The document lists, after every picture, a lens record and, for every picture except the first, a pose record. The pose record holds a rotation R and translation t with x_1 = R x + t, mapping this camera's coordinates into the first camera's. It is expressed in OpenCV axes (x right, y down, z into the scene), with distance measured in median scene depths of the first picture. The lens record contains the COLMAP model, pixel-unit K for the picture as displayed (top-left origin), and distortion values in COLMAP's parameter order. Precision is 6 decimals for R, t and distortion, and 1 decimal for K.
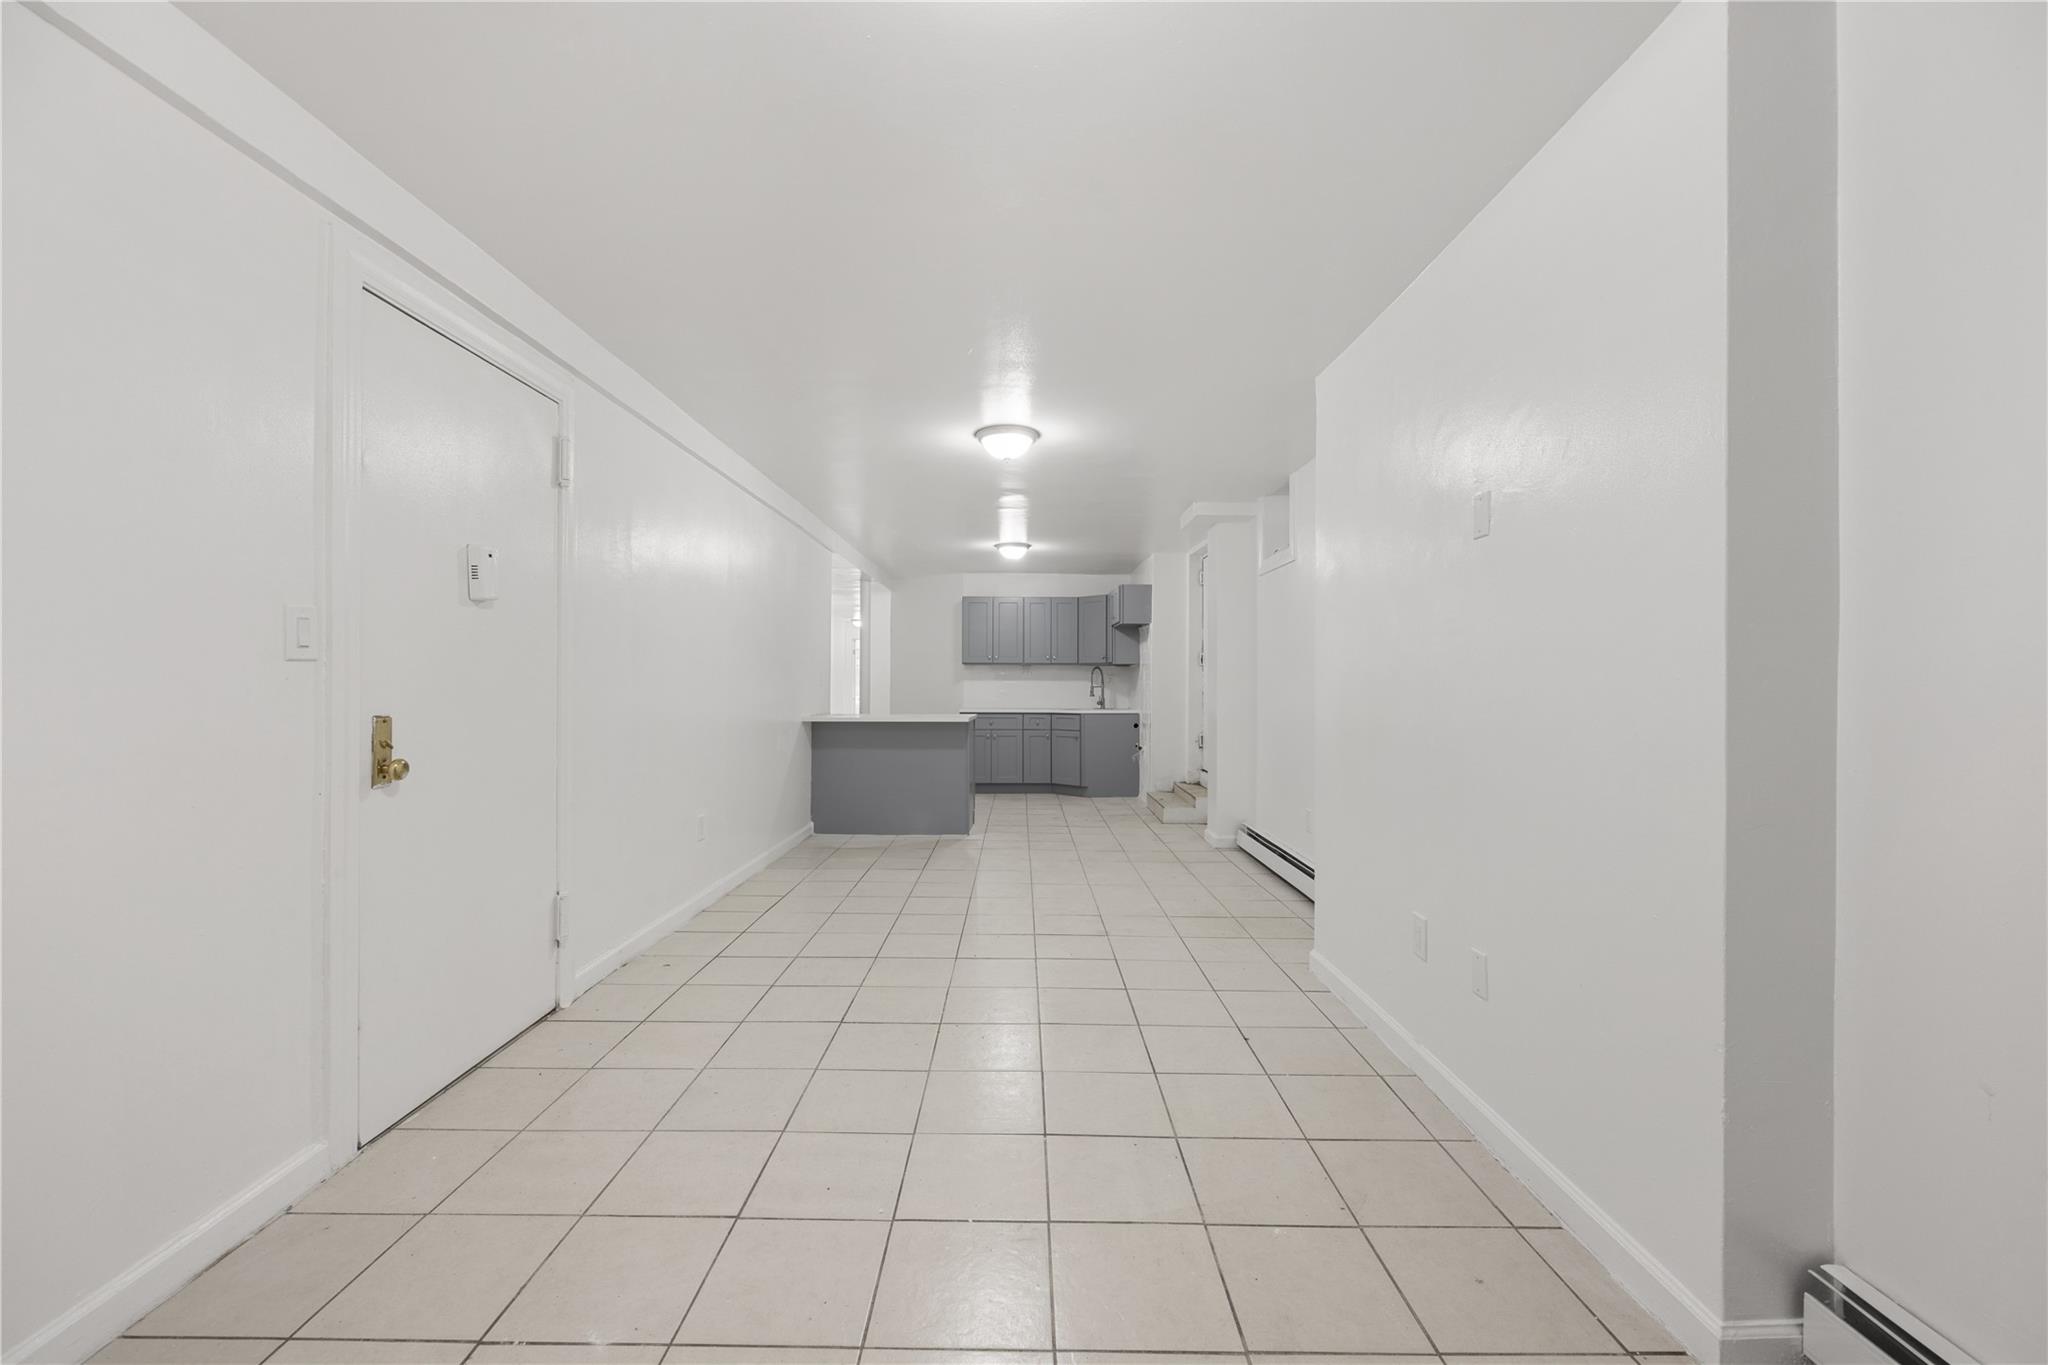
lens RADIAL K [[831.2, 0, 1019.6], [0, 831.2, 683.6], [0, 0, 1]] dist [-0.000940, 0.000028]
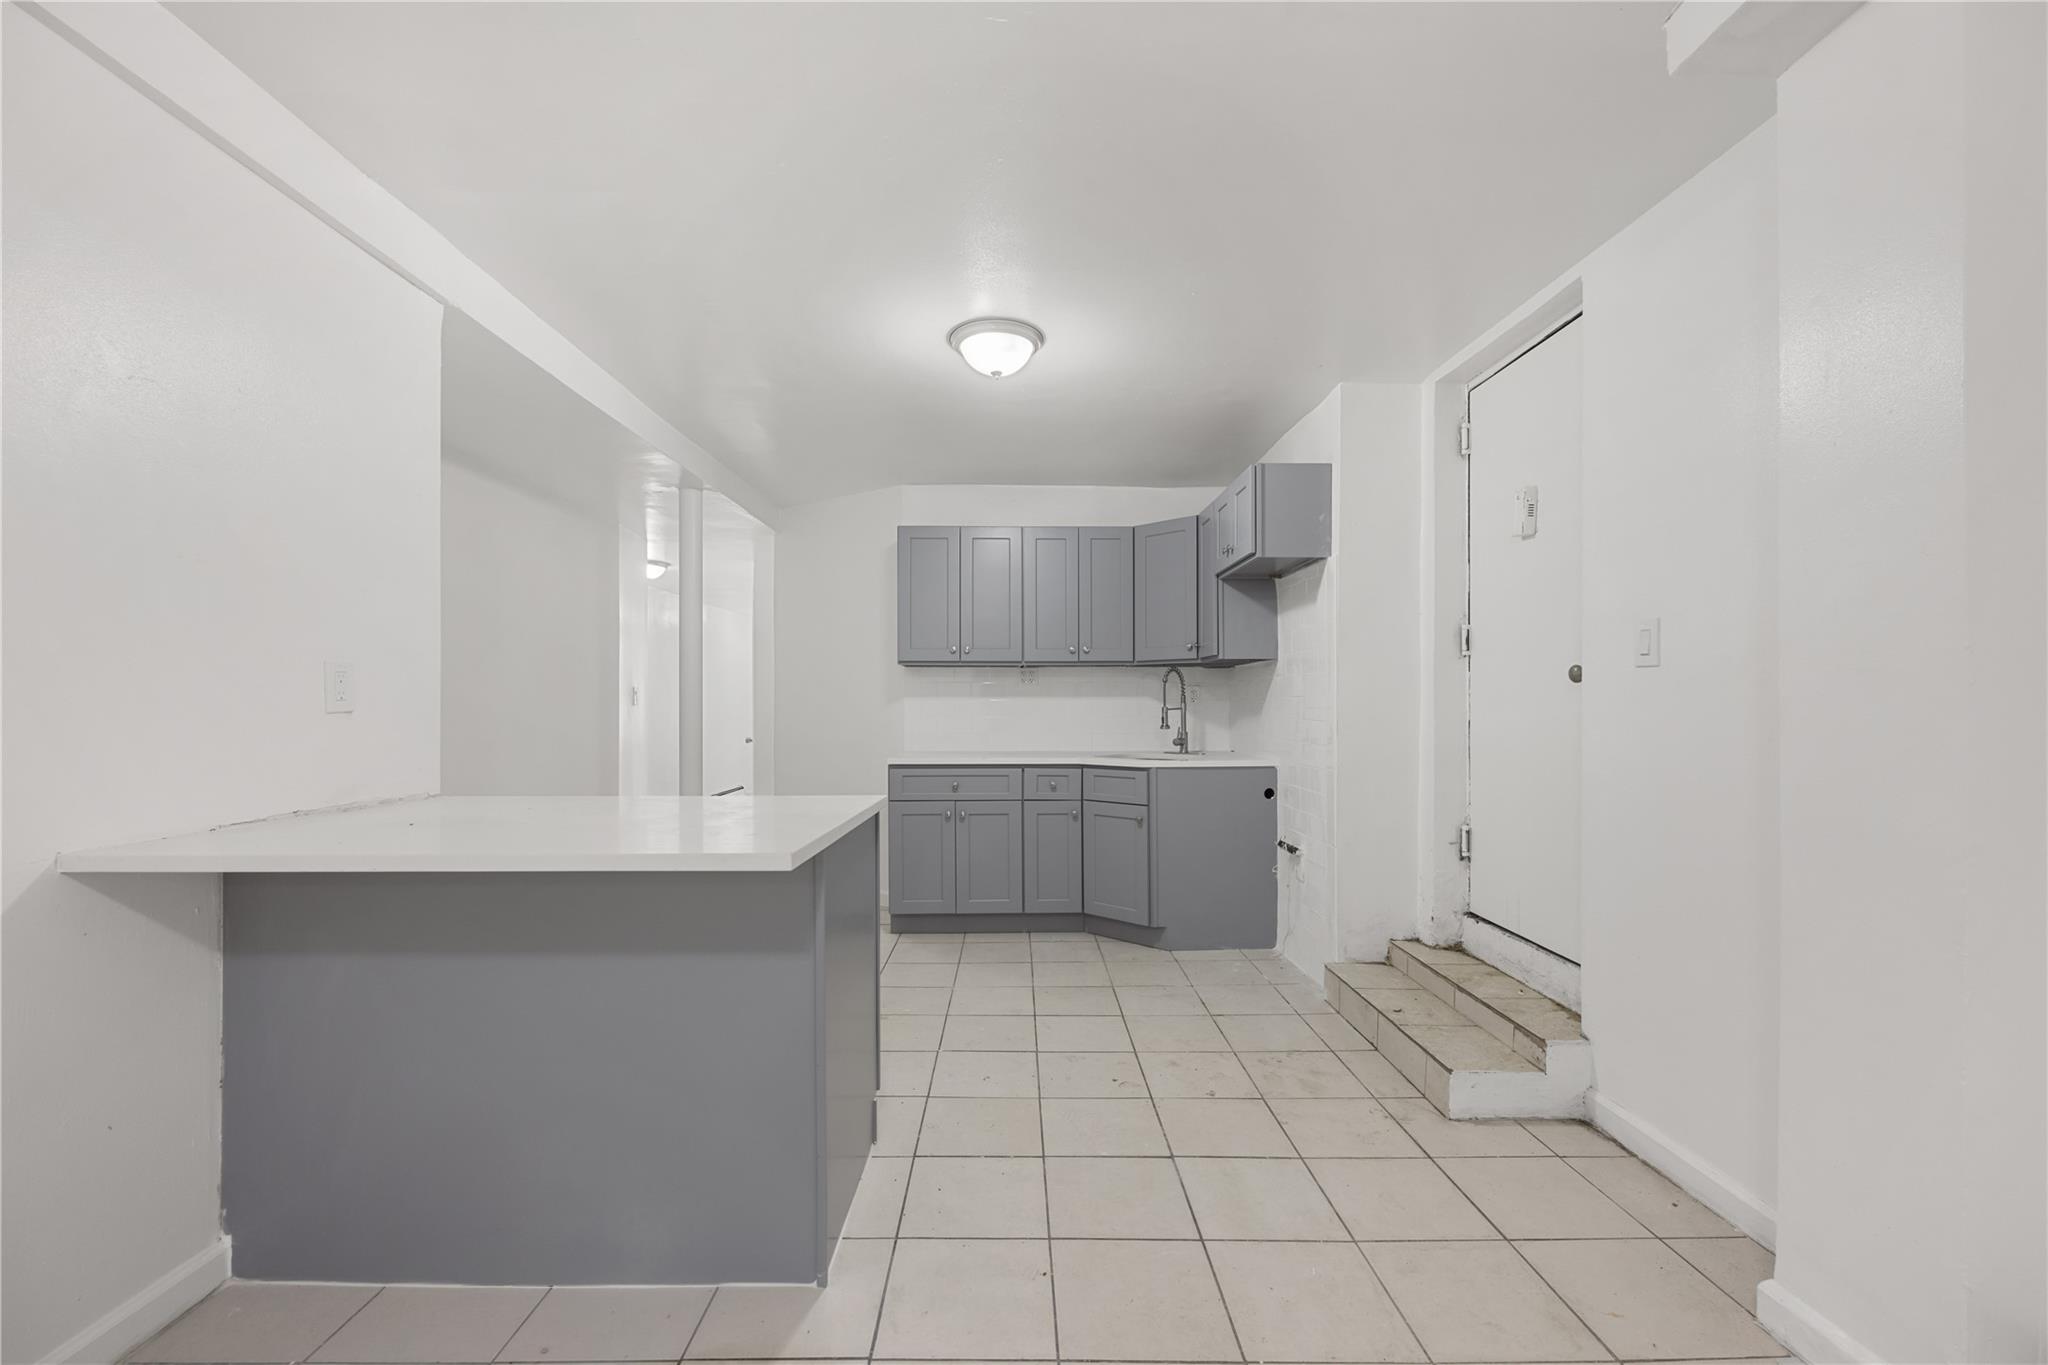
lens RADIAL K [[853.9, 0, 1016.4], [0, 853.9, 670.5], [0, 0, 1]] dist [0.000354, 0.000078]
pose [[0.999984, -0.005053, 0.002622, -0.000573], [0.005153, 0.999201, -0.039624, 0.000842], [-0.002419, 0.039637, 0.999211, 0.532567]]
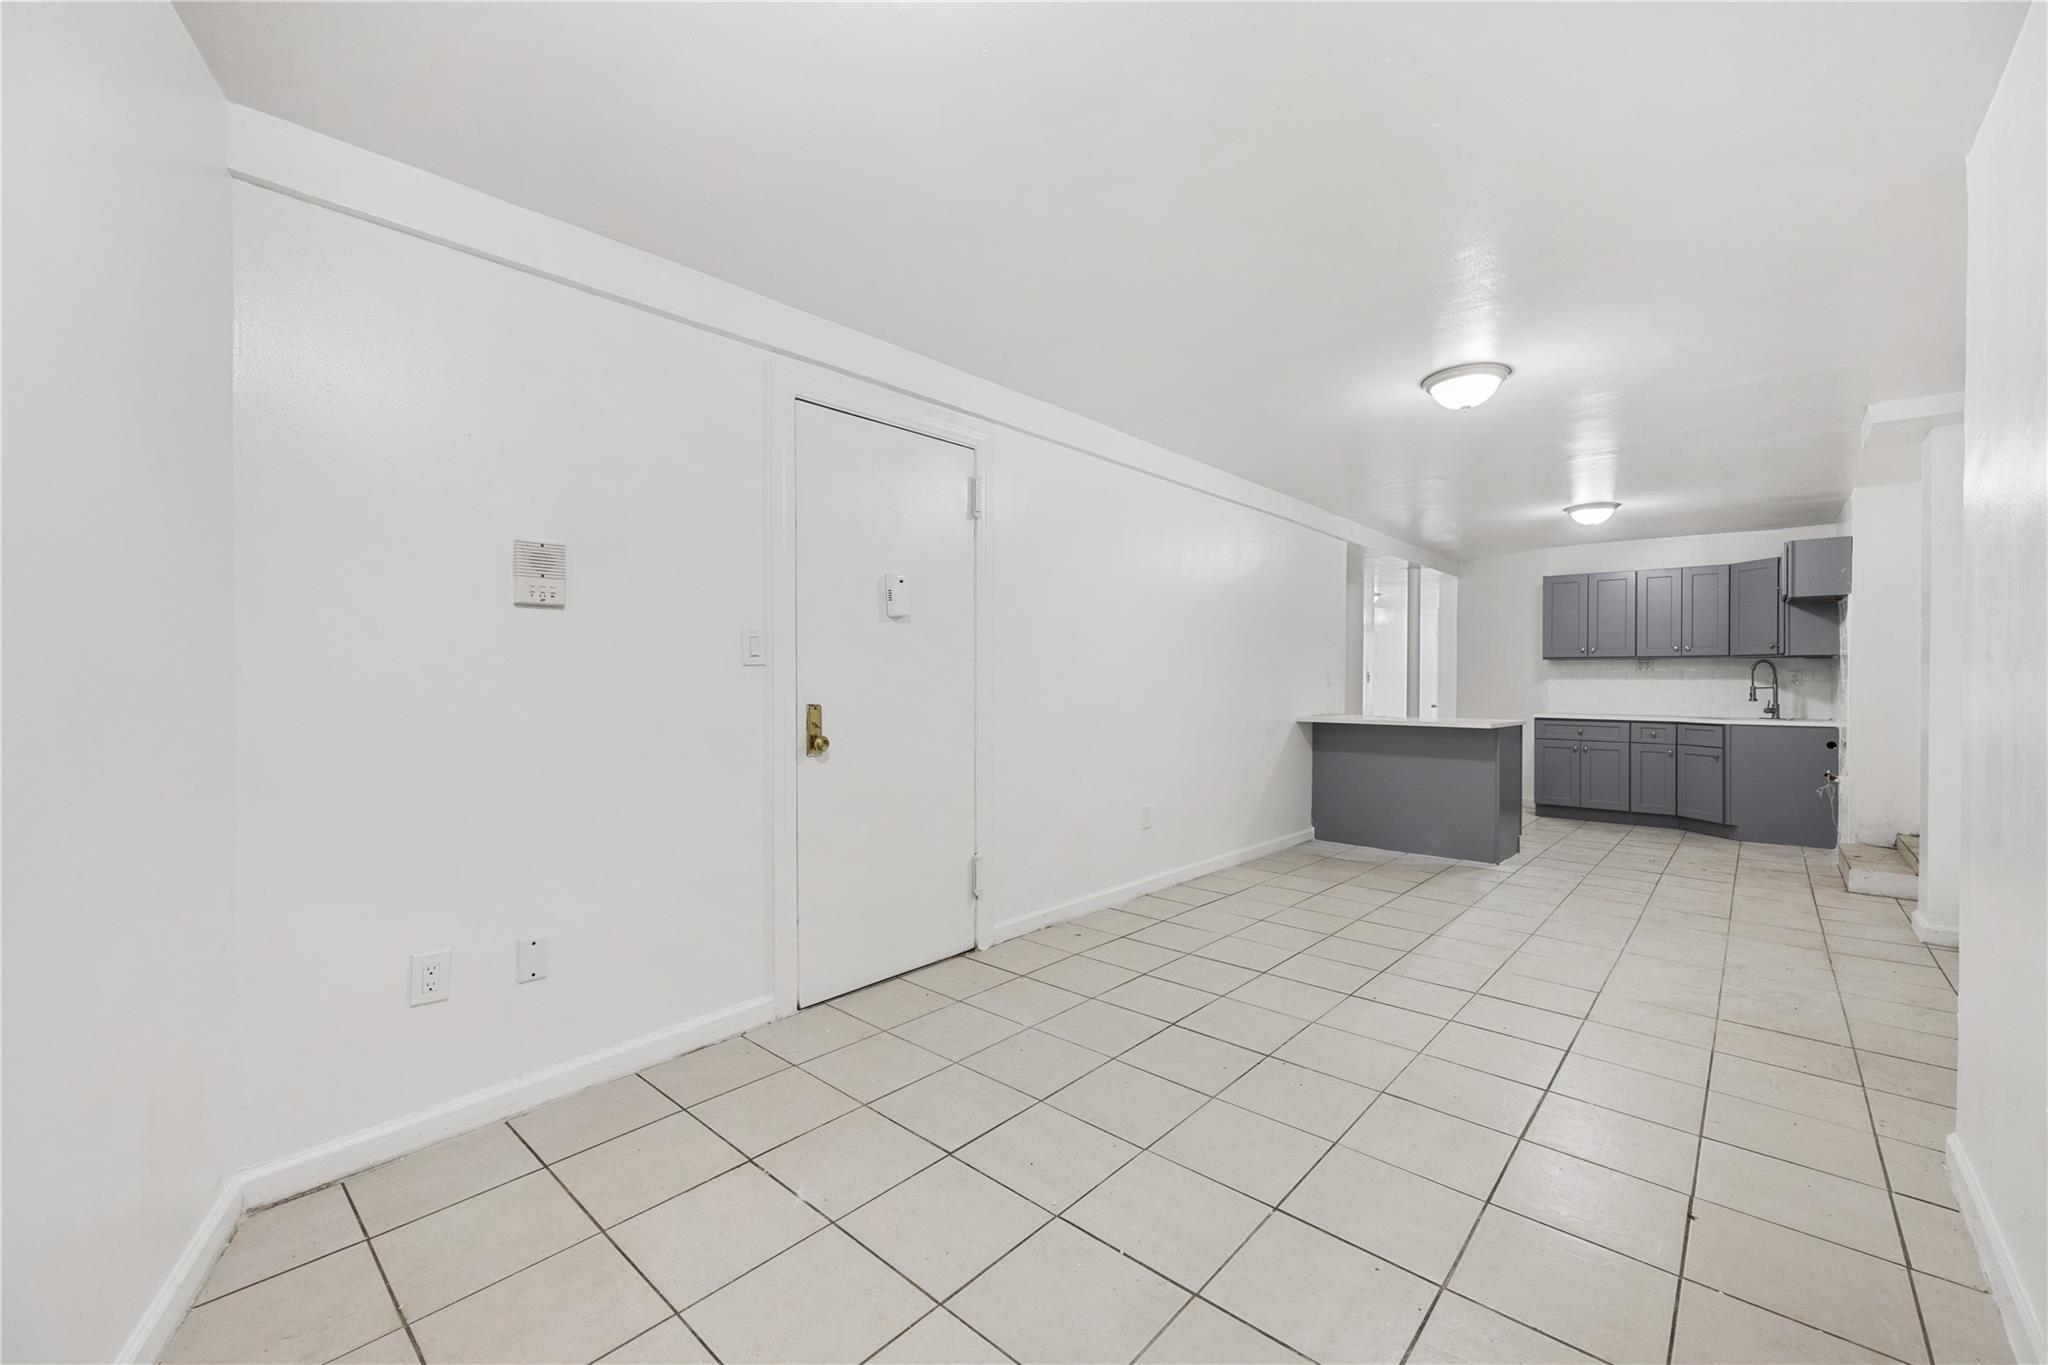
lens RADIAL K [[826.9, 0, 1012.4], [0, 826.9, 693.7], [0, 0, 1]] dist [-0.001220, -0.000094]
pose [[0.743904, 0.010695, -0.668201, 0.093658], [-0.001795, 0.999900, 0.014006, 0.000198], [0.668284, -0.009219, 0.743849, 0.045360]]
